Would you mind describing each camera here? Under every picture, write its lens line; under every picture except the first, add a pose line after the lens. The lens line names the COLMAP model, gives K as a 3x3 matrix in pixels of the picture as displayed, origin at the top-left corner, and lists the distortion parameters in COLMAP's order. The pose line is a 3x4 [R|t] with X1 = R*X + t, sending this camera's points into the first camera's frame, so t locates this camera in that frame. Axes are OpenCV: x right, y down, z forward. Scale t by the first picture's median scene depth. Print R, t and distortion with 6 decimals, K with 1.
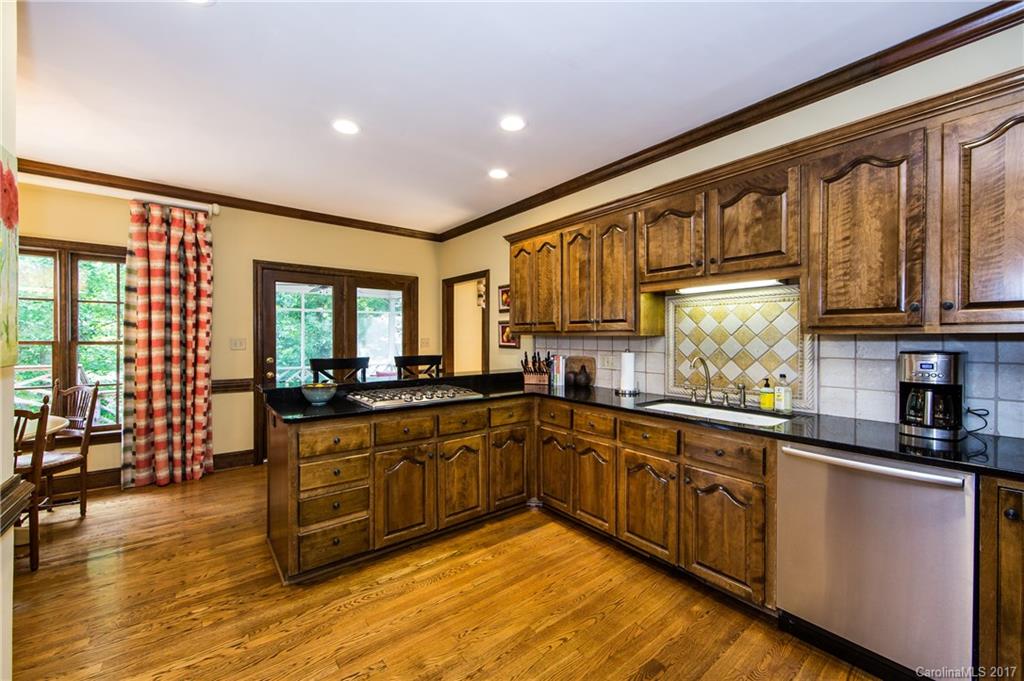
lens RADIAL K [[409.2, 0, 519.3], [0, 409.2, 340.1], [0, 0, 1]] dist [-0.001482, -0.002647]
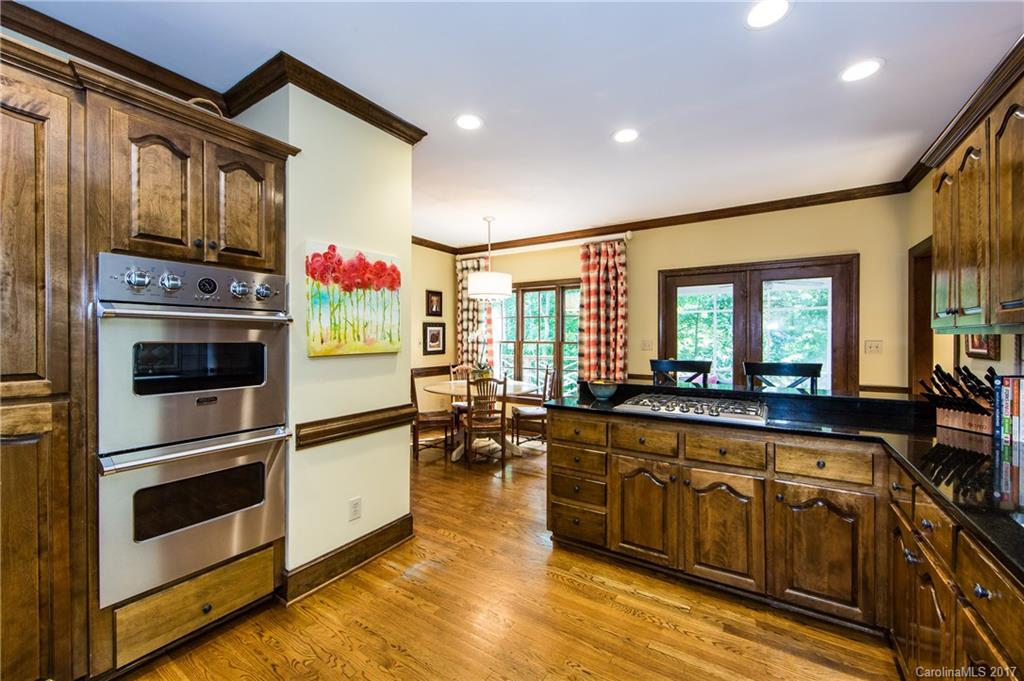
lens RADIAL K [[409.2, 0, 502.5], [0, 409.2, 340.1], [0, 0, 1]] dist [-0.001482, -0.002647]
pose [[0.293198, 0.001235, -0.956051, 0.348552], [-0.004804, 0.999988, -0.000182, -0.001861], [0.956040, 0.004646, 0.293201, 0.293332]]
